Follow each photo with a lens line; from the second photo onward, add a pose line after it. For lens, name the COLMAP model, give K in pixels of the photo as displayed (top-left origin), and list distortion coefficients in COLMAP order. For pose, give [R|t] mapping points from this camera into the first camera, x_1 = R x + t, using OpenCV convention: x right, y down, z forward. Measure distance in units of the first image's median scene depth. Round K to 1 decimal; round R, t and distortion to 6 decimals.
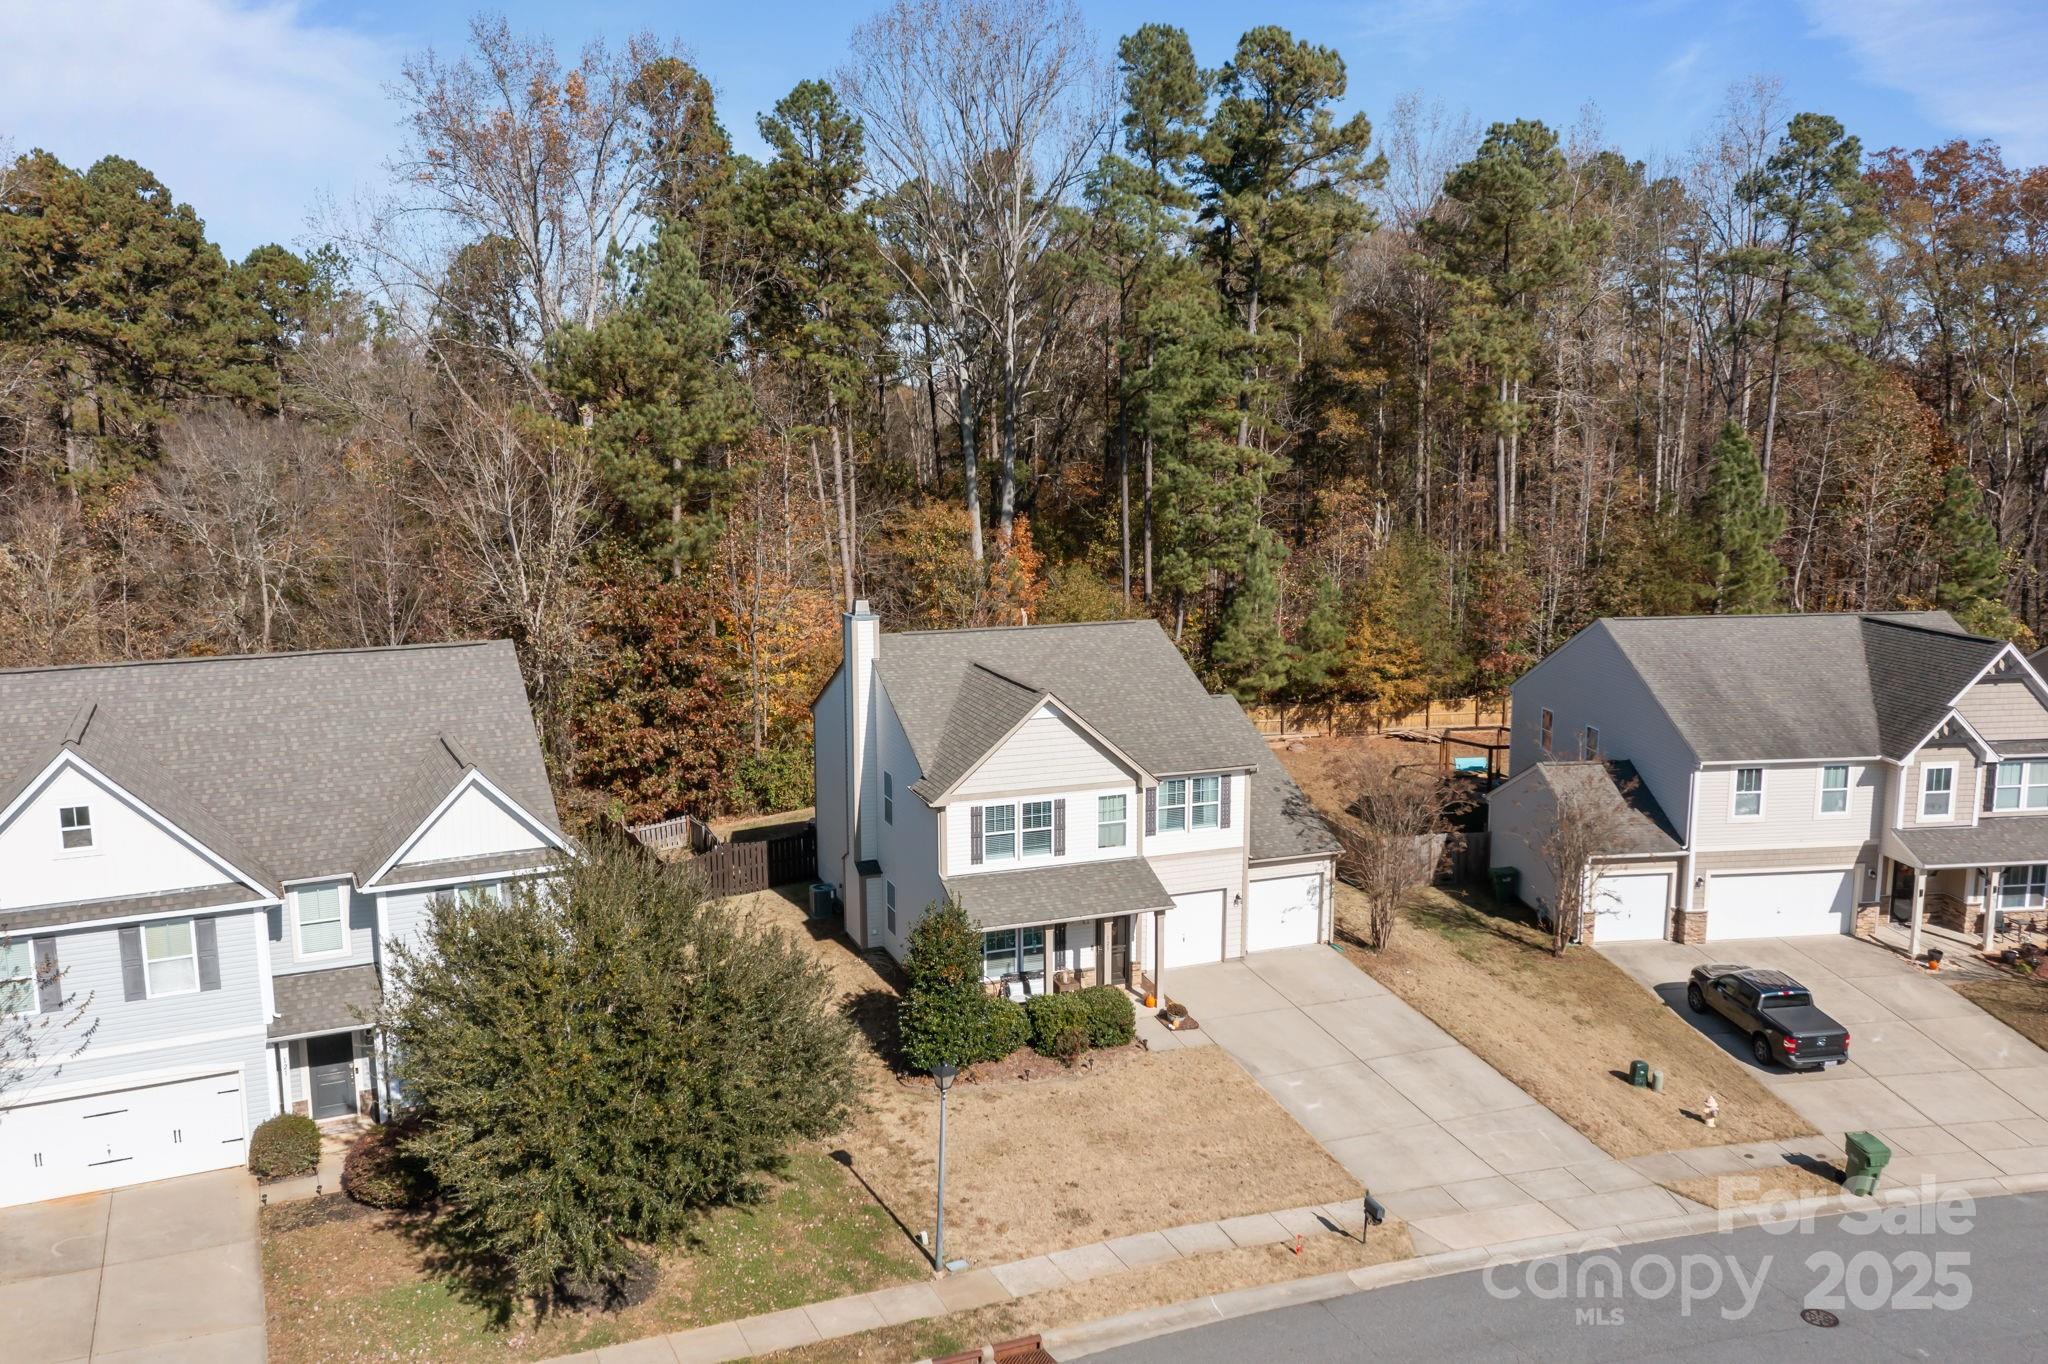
lens RADIAL K [[1612.3, 0, 1024.0], [0, 1612.3, 682.0], [0, 0, 1]] dist [-0.005621, -0.004263]
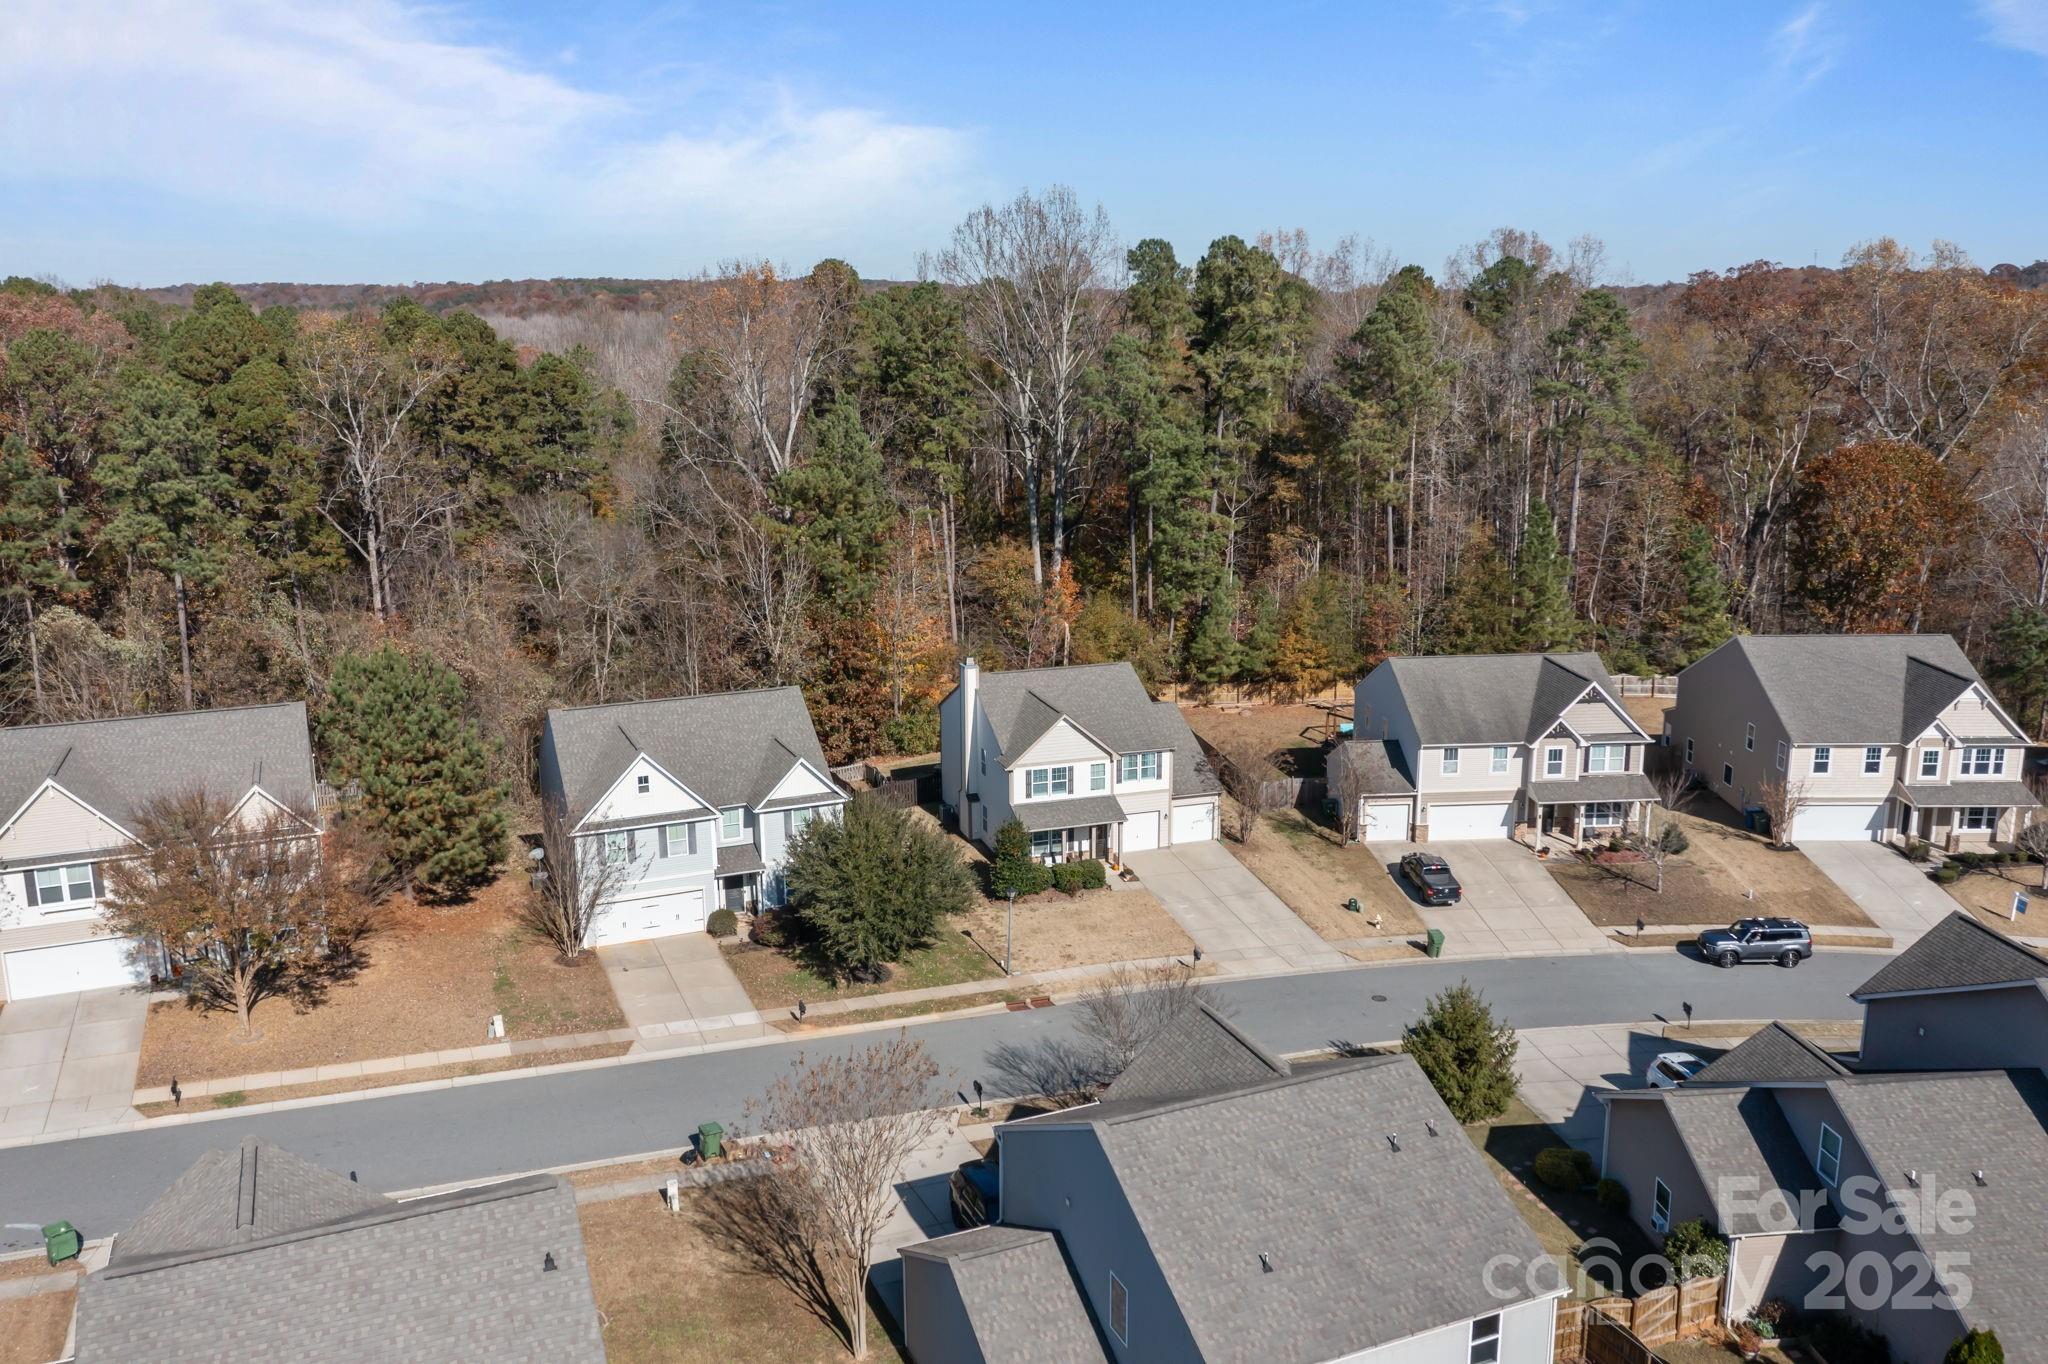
lens RADIAL K [[1612.3, 0, 1024.0], [0, 1612.3, 682.0], [0, 0, 1]] dist [-0.005621, -0.004263]
pose [[0.998932, 0.007029, -0.045660, 0.052122], [-0.004097, 0.997942, 0.064000, -0.150037], [0.046016, -0.063744, 0.996905, -0.930054]]
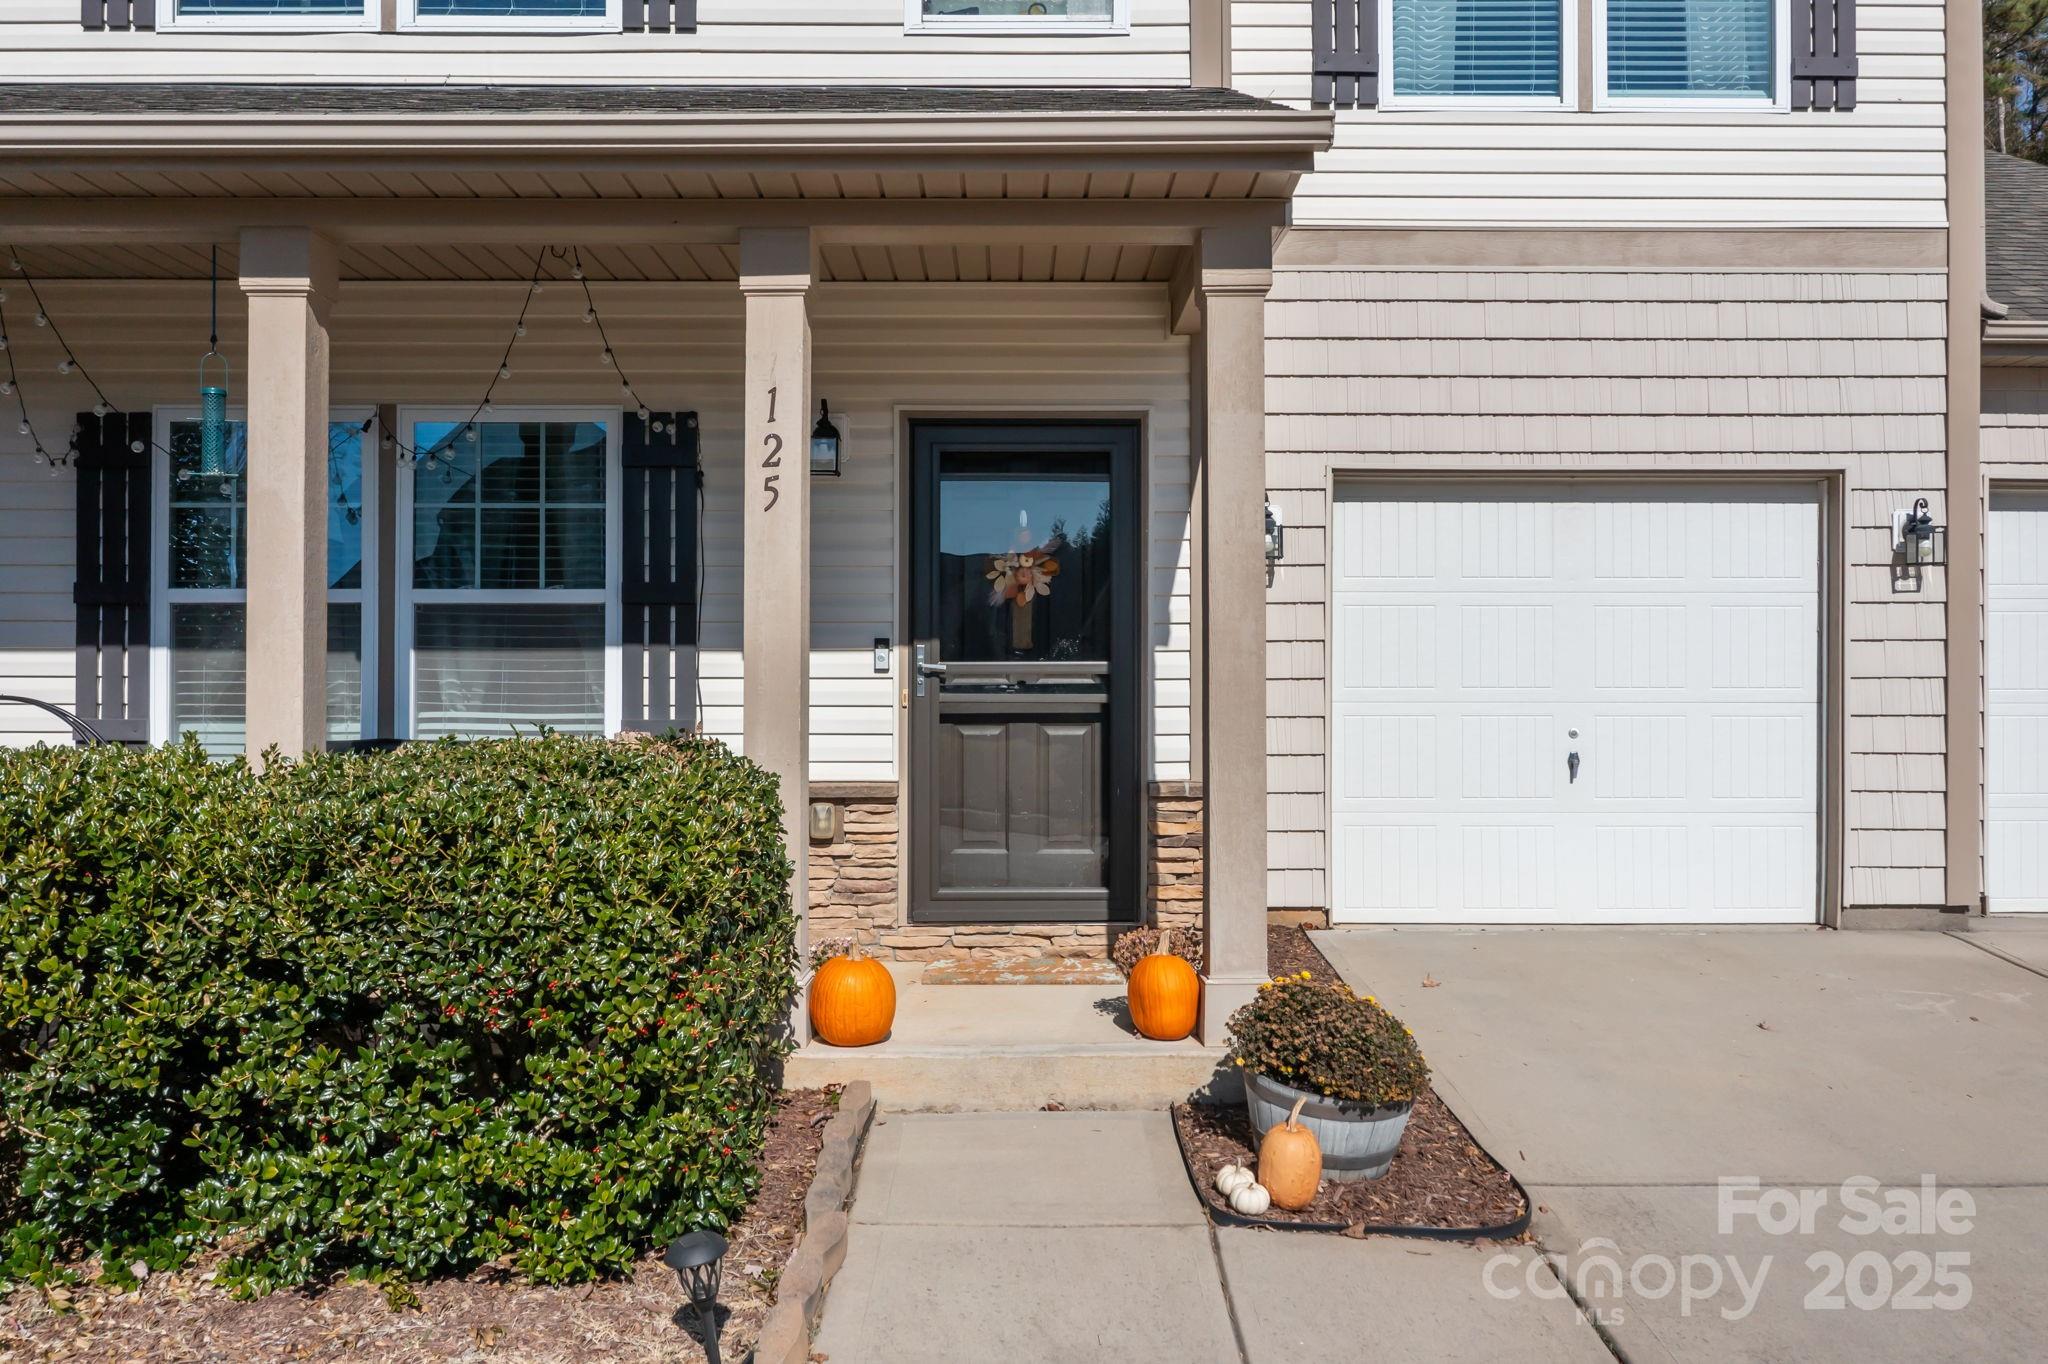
lens RADIAL K [[1630.6, 0, 1024.0], [0, 1630.6, 682.0], [0, 0, 1]] dist [-0.012663, -0.000968]
pose [[0.934824, 0.002372, -0.355103, 0.108985], [-0.061014, 0.986180, -0.154035, 0.186597], [0.349830, 0.165662, 0.922049, 0.838495]]
